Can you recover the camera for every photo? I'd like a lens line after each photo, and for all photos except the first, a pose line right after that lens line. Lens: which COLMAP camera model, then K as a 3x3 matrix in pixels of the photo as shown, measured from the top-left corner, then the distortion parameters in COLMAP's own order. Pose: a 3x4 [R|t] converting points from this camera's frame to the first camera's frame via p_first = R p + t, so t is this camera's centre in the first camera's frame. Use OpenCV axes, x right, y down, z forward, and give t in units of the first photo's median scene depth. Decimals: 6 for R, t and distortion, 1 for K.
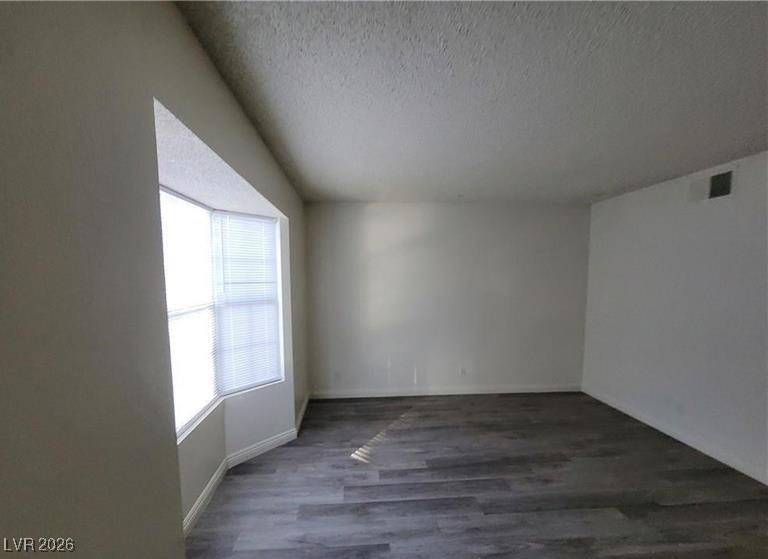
lens RADIAL K [[316.1, 0, 374.6], [0, 316.1, 302.8], [0, 0, 1]] dist [-0.010373, 0.000101]
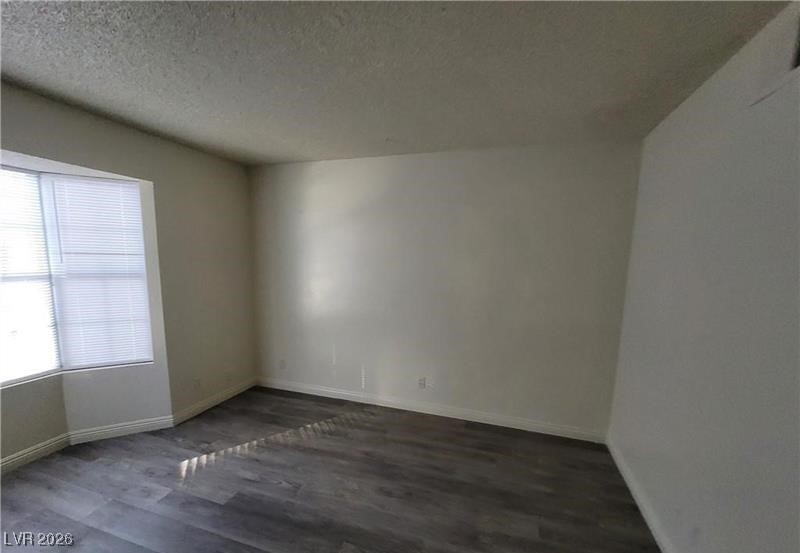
lens RADIAL K [[323.1, 0, 401.5], [0, 323.1, 298.7], [0, 0, 1]] dist [-0.000528, 0.000129]
pose [[0.933177, 0.070172, -0.352501, 0.717188], [-0.054885, 0.997075, 0.053190, -0.028633], [0.355203, -0.030288, 0.934298, 0.394944]]
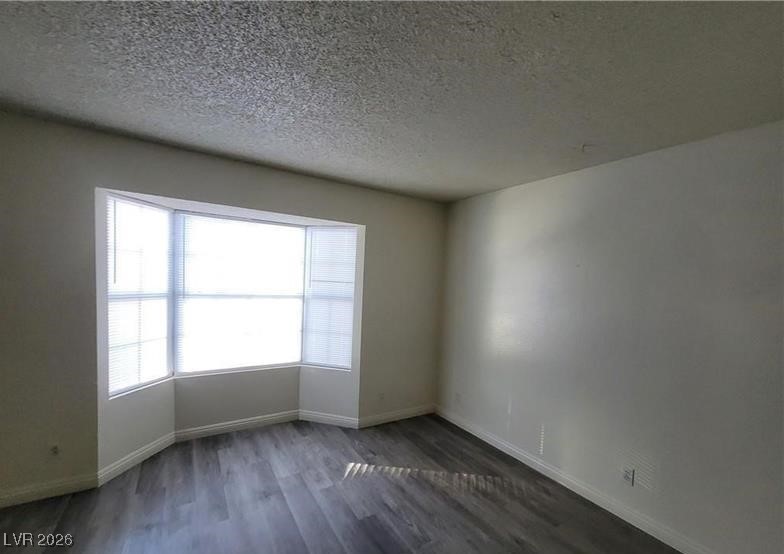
lens RADIAL K [[326.7, 0, 389.3], [0, 326.7, 298.4], [0, 0, 1]] dist [-0.001017, -0.000154]
pose [[0.473748, 0.075726, -0.877398, 0.787170], [-0.121613, 0.992376, 0.019985, -0.047751], [0.872223, 0.097235, 0.479346, 0.551786]]
